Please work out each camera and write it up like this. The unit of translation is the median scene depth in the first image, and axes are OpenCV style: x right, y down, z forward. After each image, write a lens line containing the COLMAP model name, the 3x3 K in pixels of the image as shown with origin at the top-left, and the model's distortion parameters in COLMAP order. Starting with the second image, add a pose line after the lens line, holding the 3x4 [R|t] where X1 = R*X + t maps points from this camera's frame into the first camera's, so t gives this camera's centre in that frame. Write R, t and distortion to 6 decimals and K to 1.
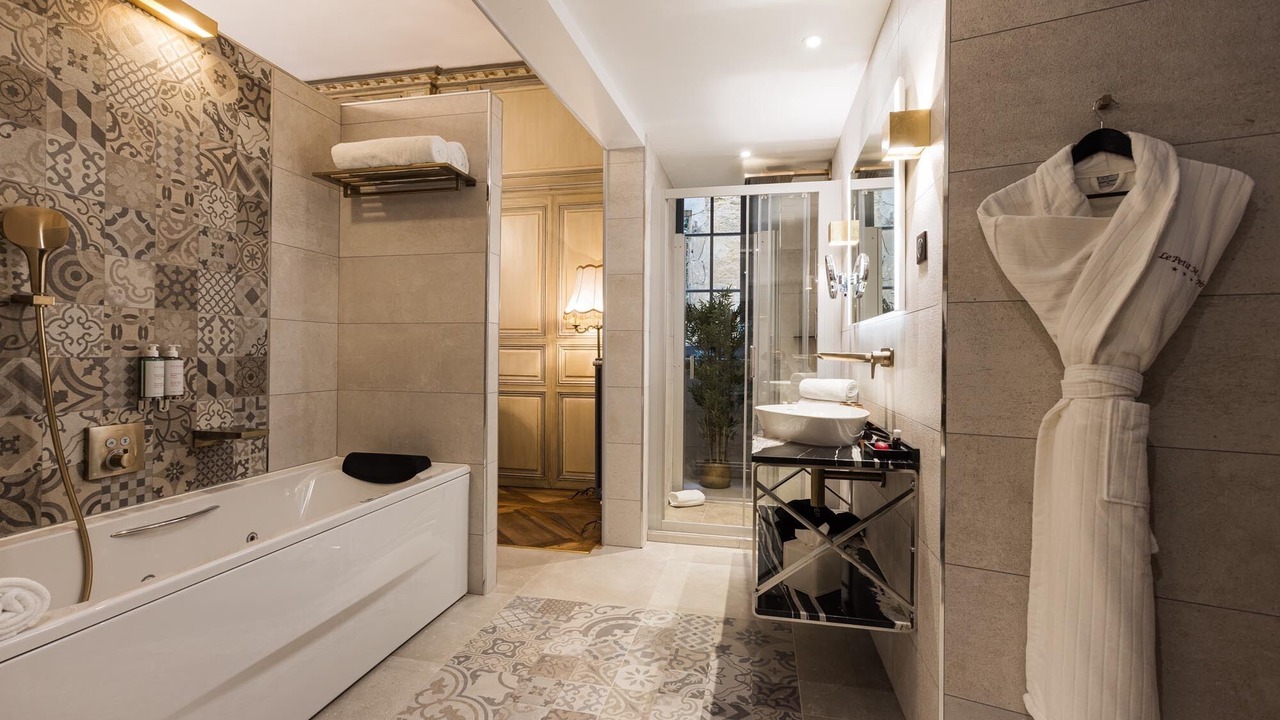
lens RADIAL K [[559.4, 0, 639.5], [0, 559.4, 355.4], [0, 0, 1]] dist [0.017833, 0.000774]
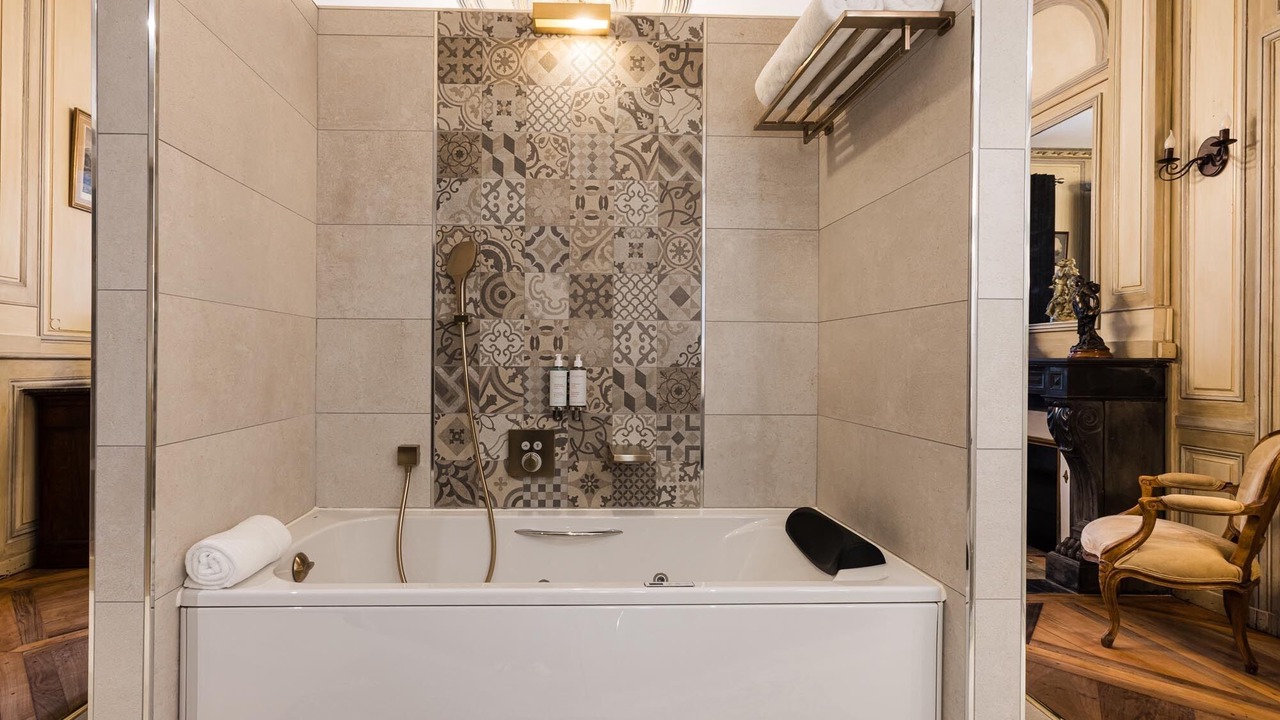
lens RADIAL K [[604.4, 0, 641.0], [0, 604.4, 357.7], [0, 0, 1]] dist [-0.020721, 0.000798]
pose [[0.239727, -0.008321, -0.970805, 0.214146], [-0.006355, 0.999928, -0.010140, -0.002866], [0.970820, 0.008600, 0.239657, 0.829664]]
